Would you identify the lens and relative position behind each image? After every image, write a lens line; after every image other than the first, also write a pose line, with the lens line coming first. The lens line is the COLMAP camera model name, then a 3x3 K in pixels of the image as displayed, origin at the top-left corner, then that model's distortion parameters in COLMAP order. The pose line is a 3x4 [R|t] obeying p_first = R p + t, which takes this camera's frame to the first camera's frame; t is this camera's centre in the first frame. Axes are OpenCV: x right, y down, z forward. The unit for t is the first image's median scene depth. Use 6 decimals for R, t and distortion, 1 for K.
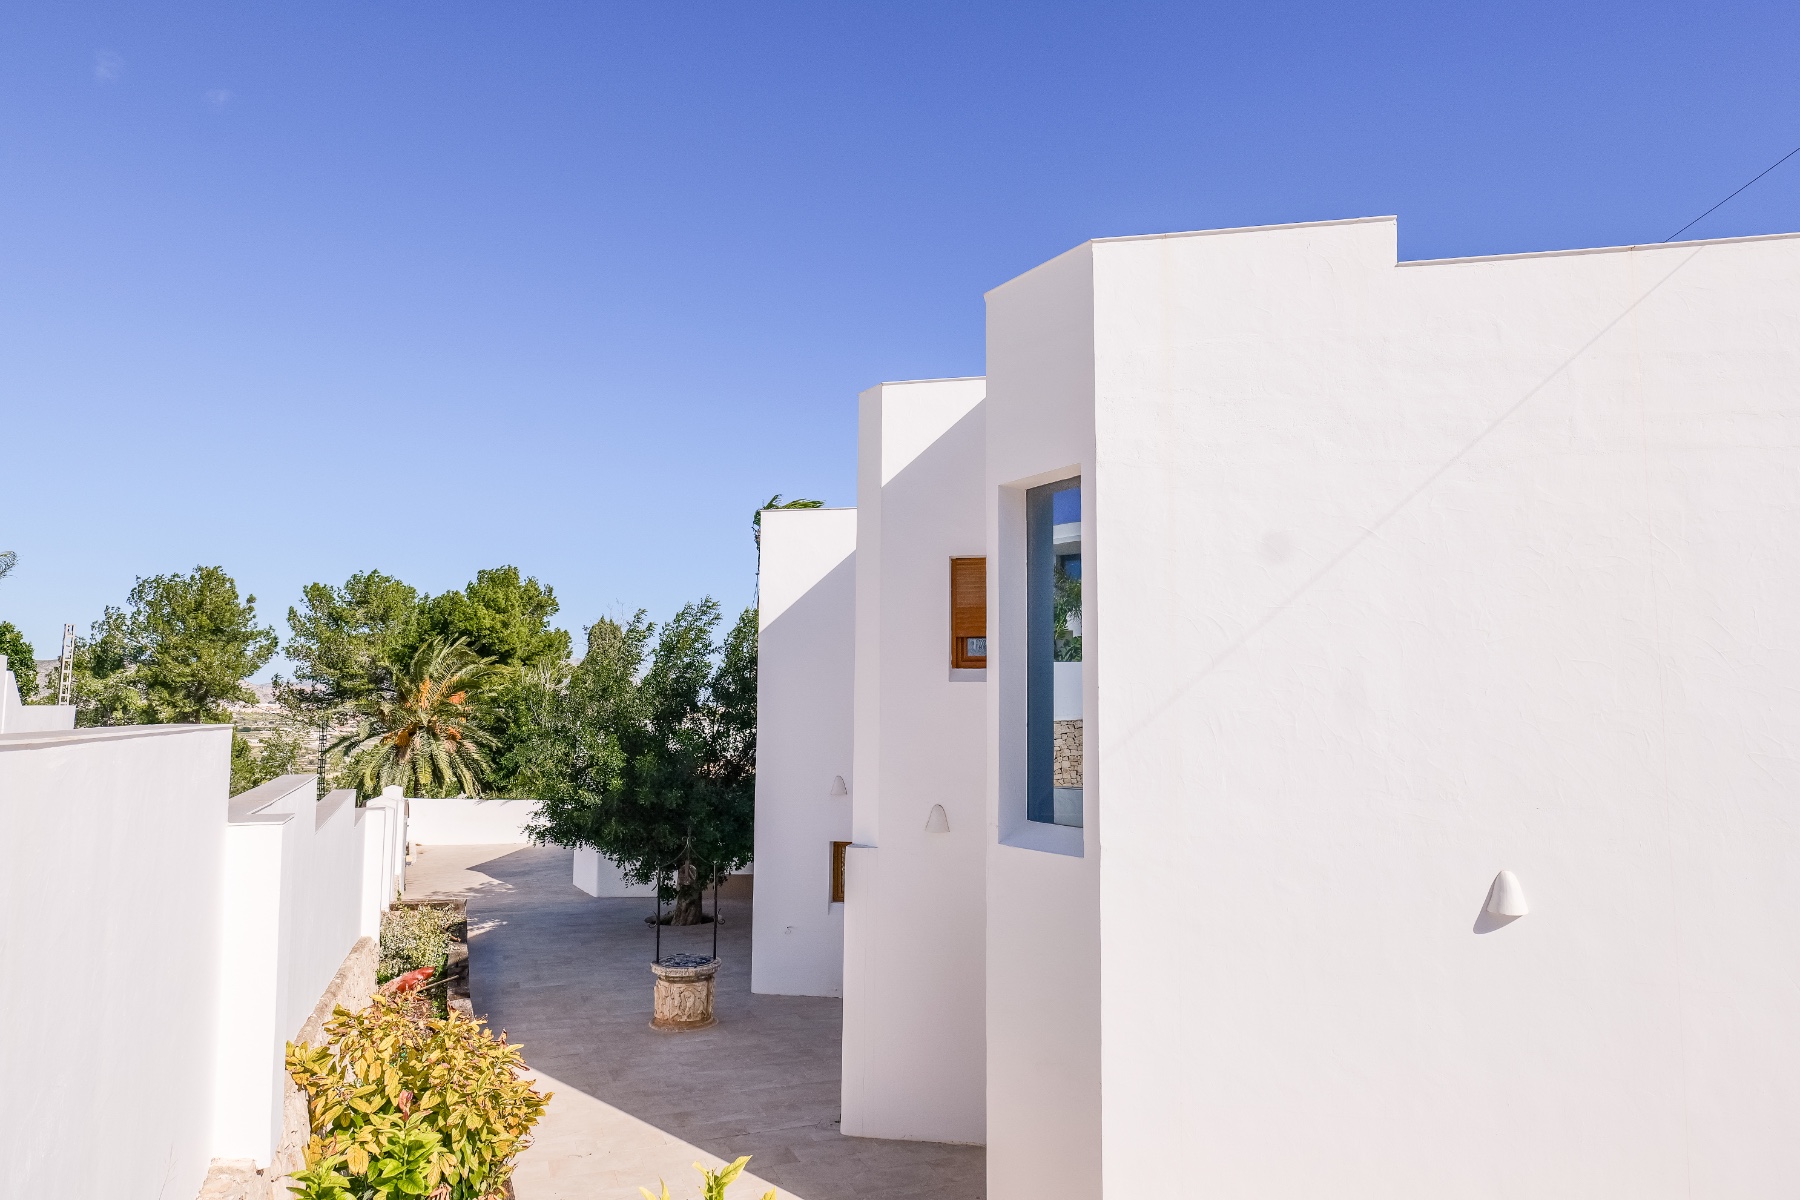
lens RADIAL K [[1053.2, 0, 900.5], [0, 1053.2, 607.9], [0, 0, 1]] dist [-0.025740, 0.014257]
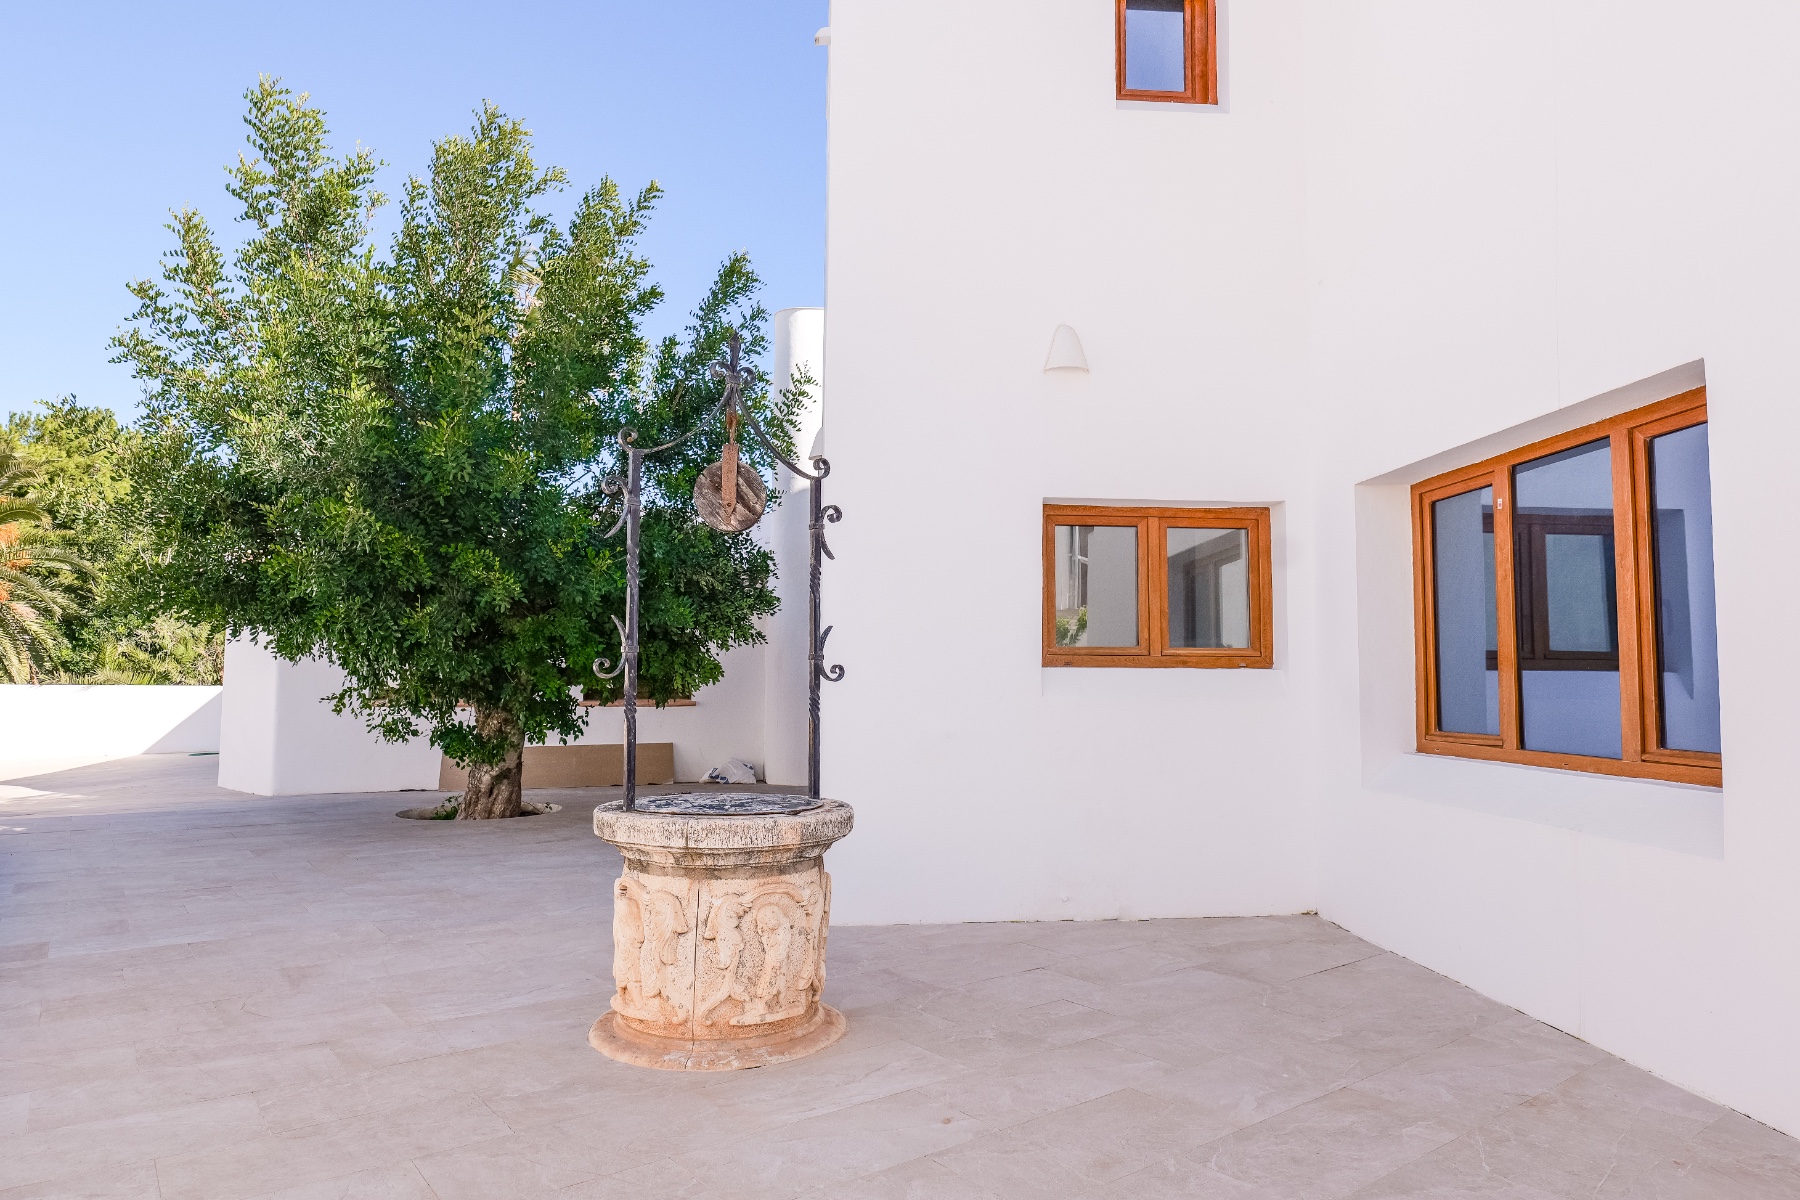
lens RADIAL K [[1093.3, 0, 889.4], [0, 1093.3, 614.0], [0, 0, 1]] dist [-0.030011, 0.019734]
pose [[0.965426, 0.010785, 0.260454, -0.233119], [-0.022060, 0.998940, 0.040403, 0.270547], [-0.259742, -0.044752, 0.964641, 0.706898]]
